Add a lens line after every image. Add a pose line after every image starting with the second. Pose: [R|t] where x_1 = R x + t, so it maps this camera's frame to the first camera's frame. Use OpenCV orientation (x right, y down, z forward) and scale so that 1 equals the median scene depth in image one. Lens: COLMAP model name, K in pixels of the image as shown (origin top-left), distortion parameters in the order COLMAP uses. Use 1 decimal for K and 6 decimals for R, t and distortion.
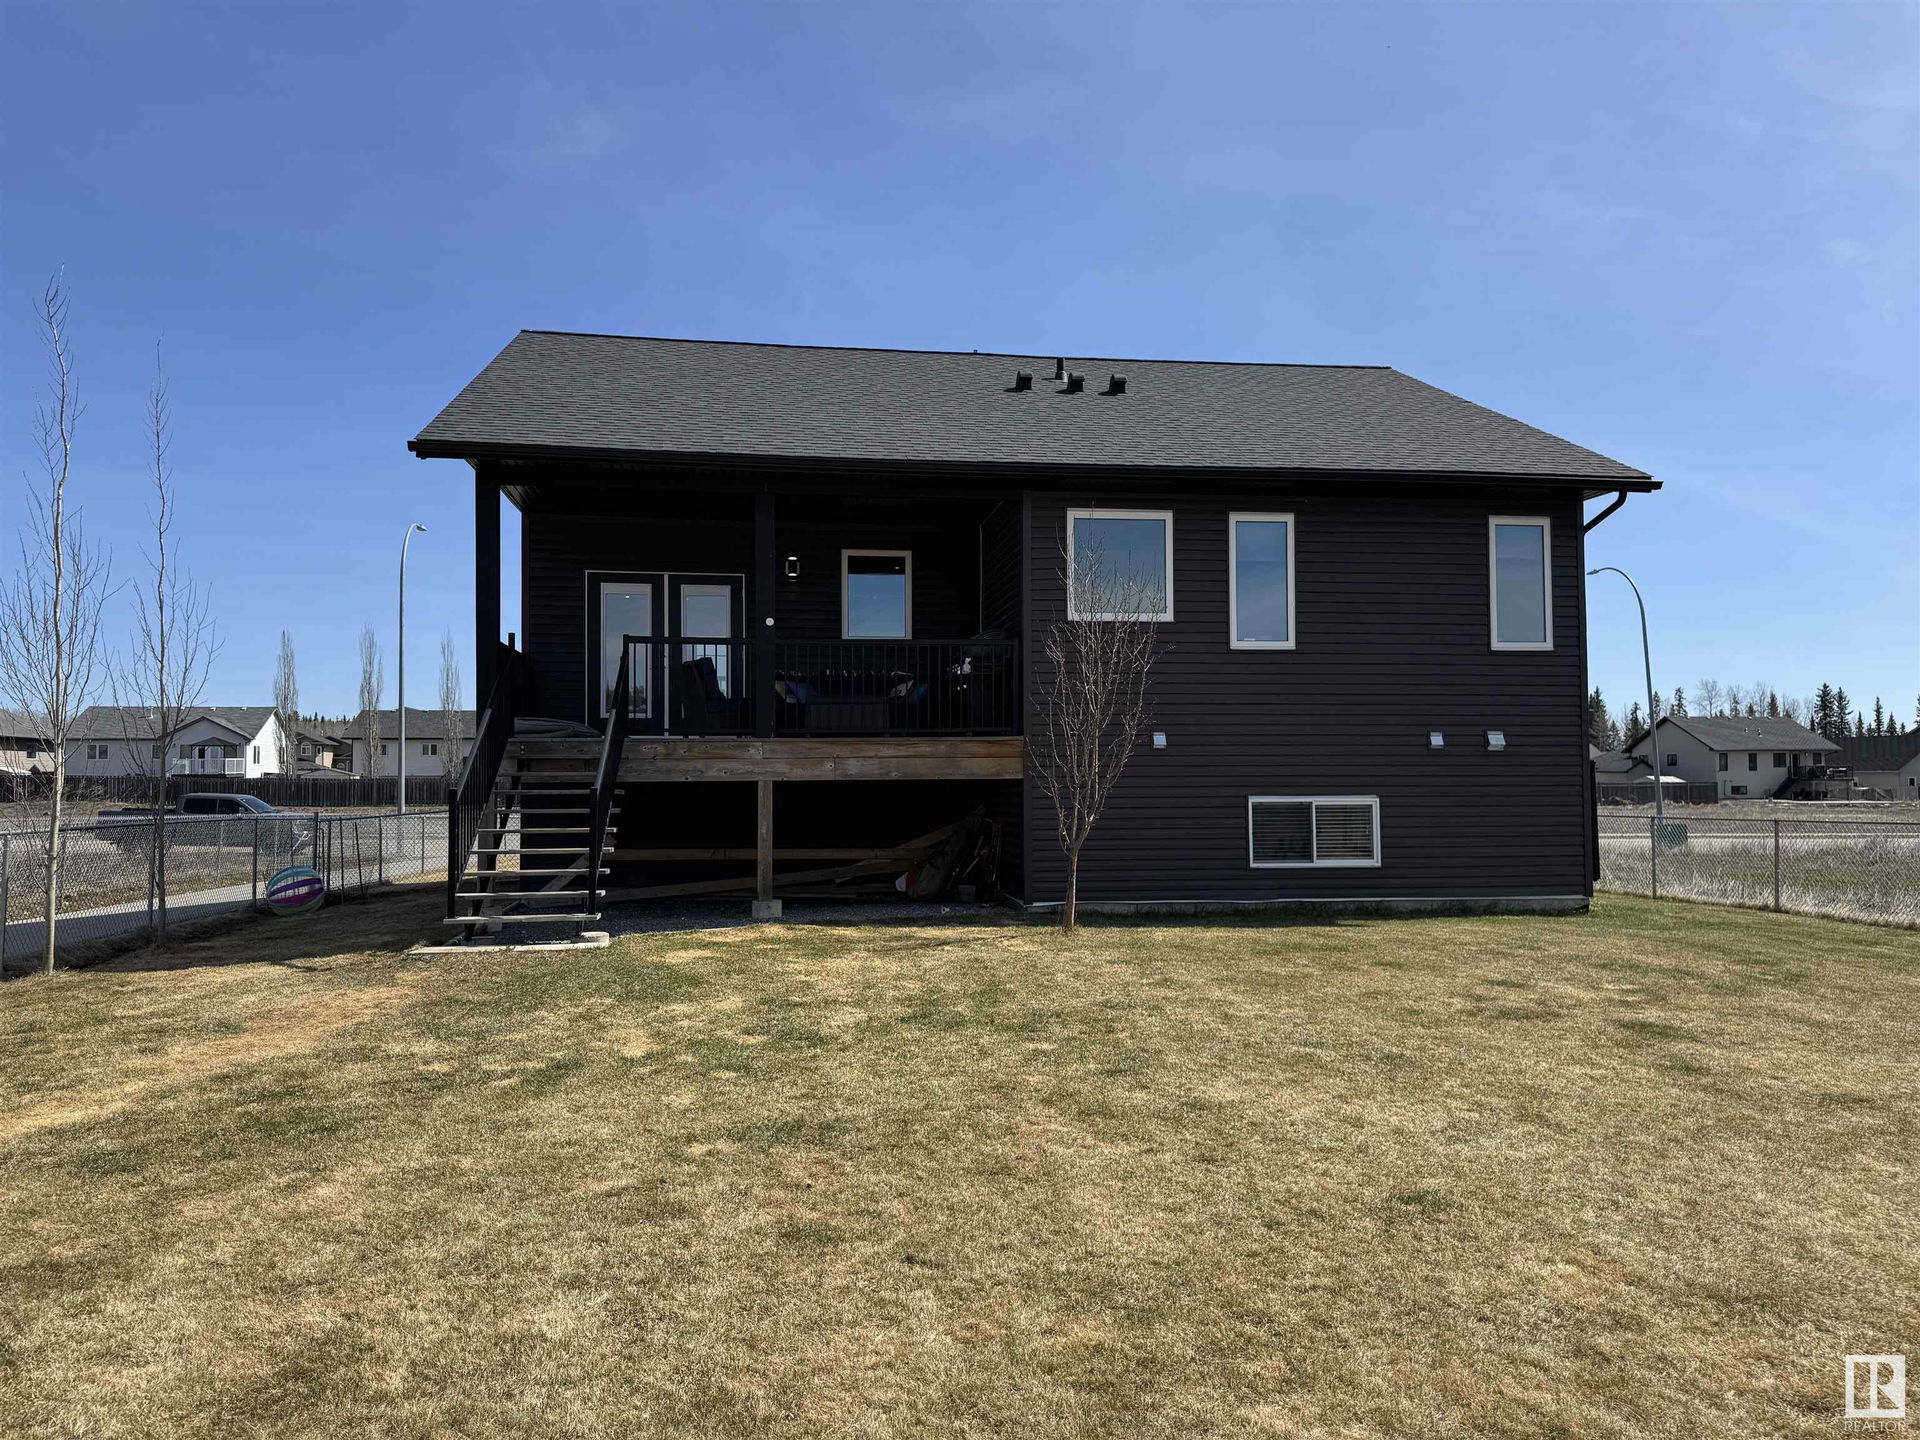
lens RADIAL K [[1378.3, 0, 960.0], [0, 1378.3, 720.0], [0, 0, 1]] dist [0.044119, -0.055435]
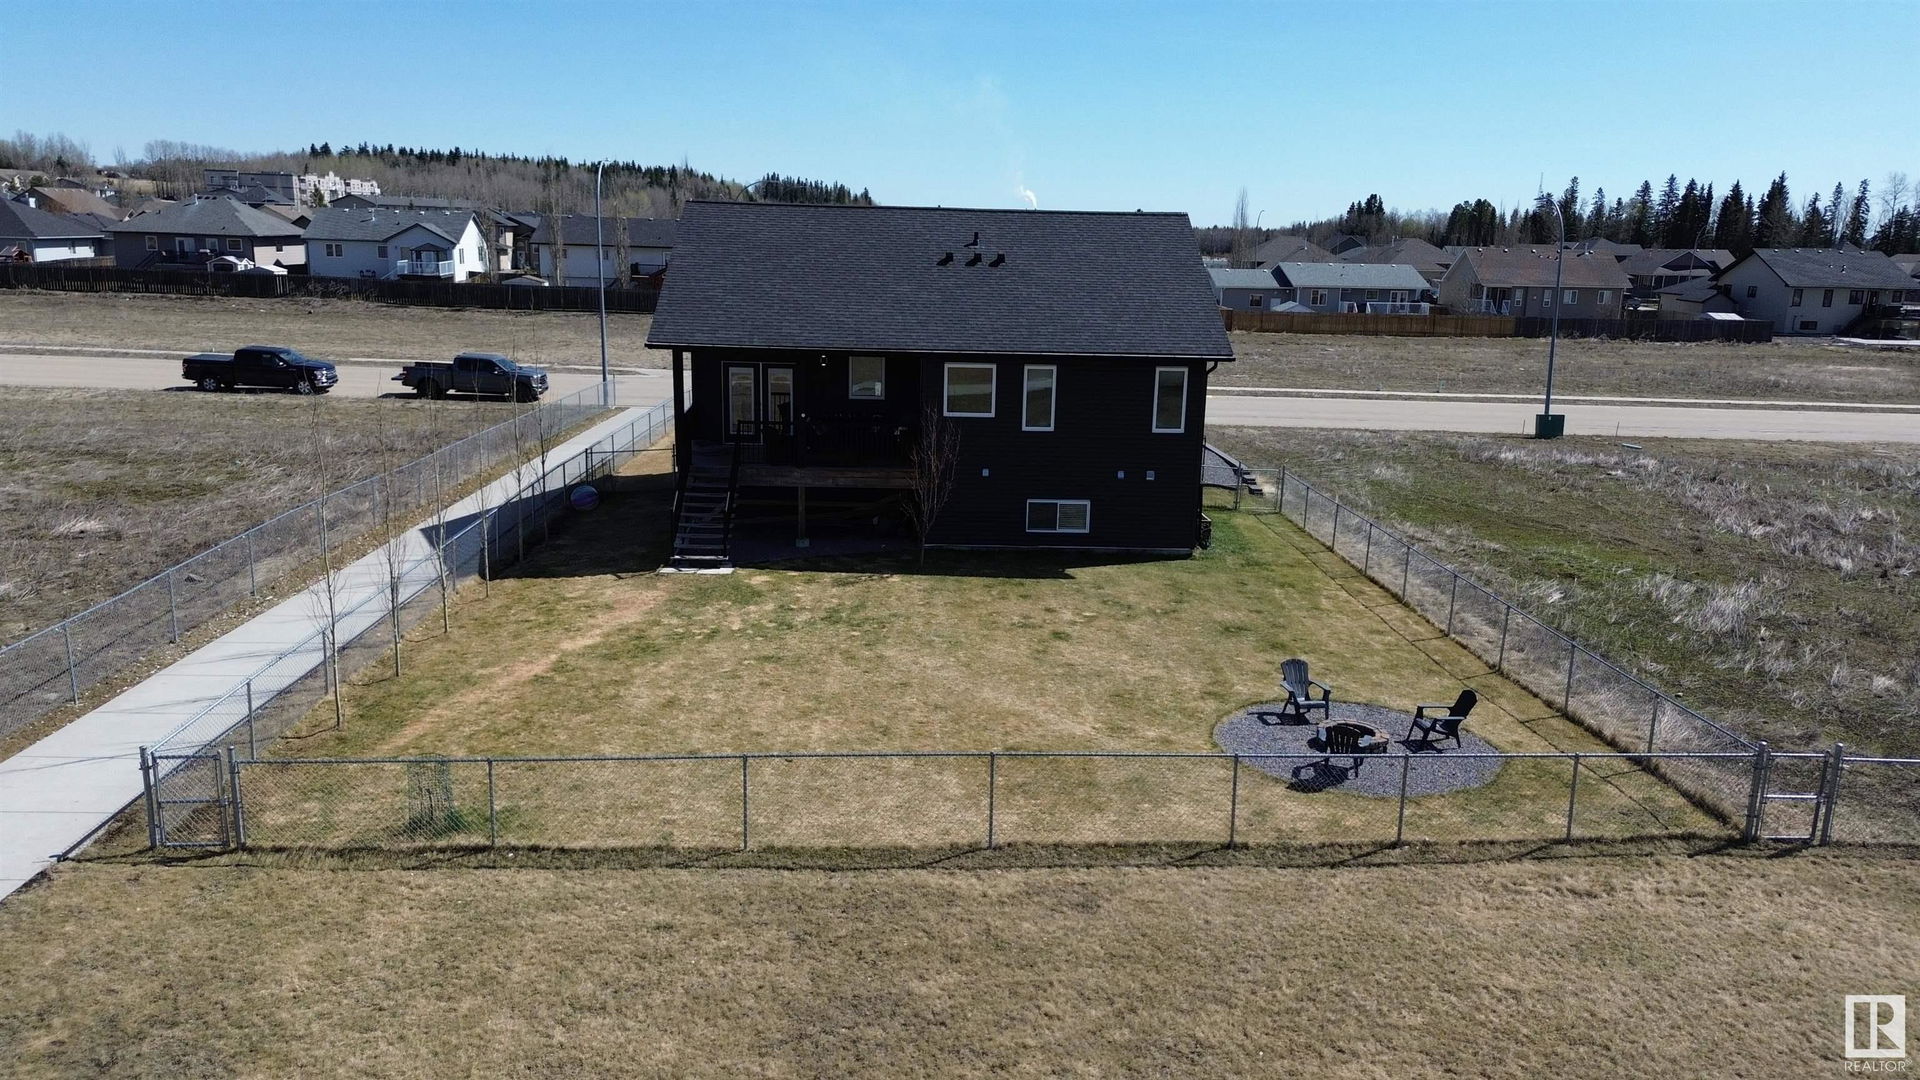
lens RADIAL K [[1391.4, 0, 960.0], [0, 1391.4, 540.0], [0, 0, 1]] dist [0.061527, -0.048509]
pose [[0.993445, 0.053508, -0.101019, 0.049328], [-0.025405, 0.964932, 0.261267, -0.066834], [0.111456, -0.256988, 0.959966, -0.165141]]
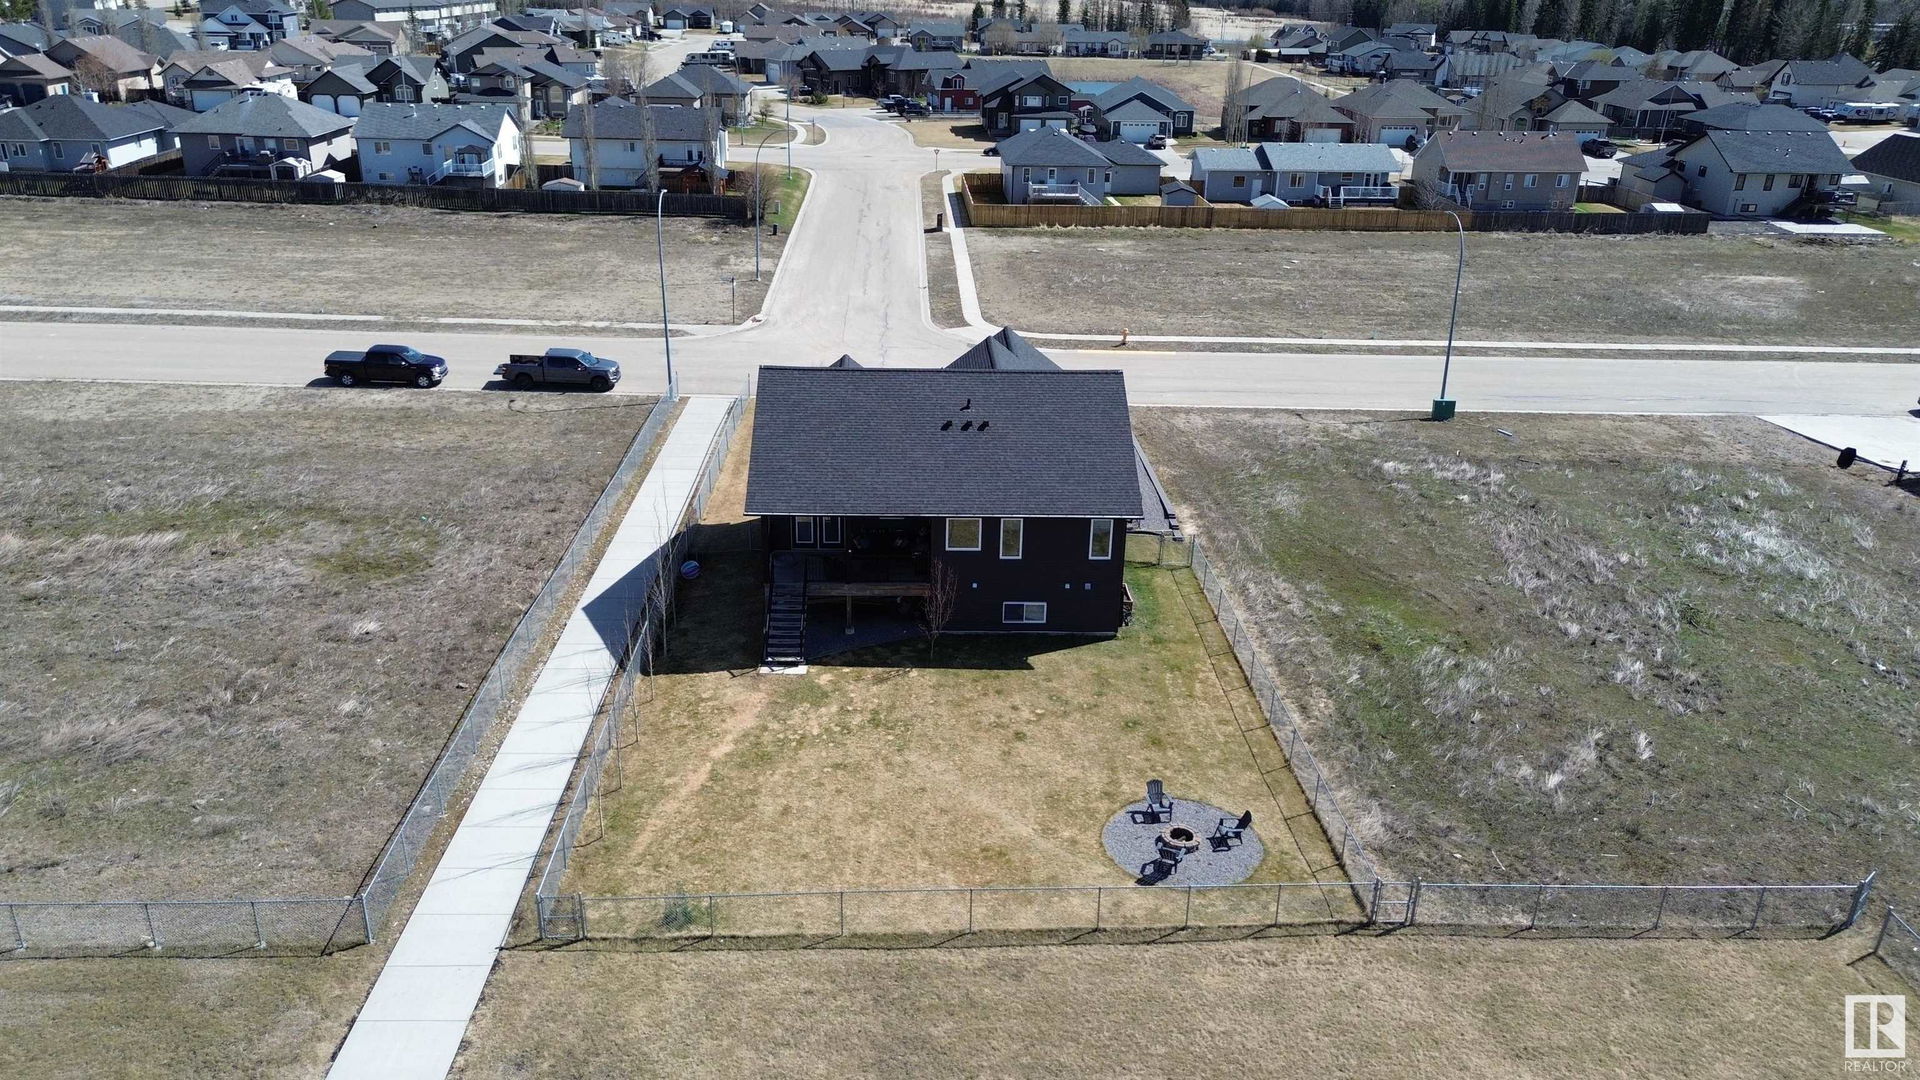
lens RADIAL K [[1391.4, 0, 960.0], [0, 1391.4, 540.0], [0, 0, 1]] dist [0.061527, -0.048509]
pose [[0.993202, 0.067534, -0.094810, 0.060345], [-0.021519, 0.906981, 0.420622, -0.209209], [0.114398, -0.415722, 0.902269, -0.268970]]
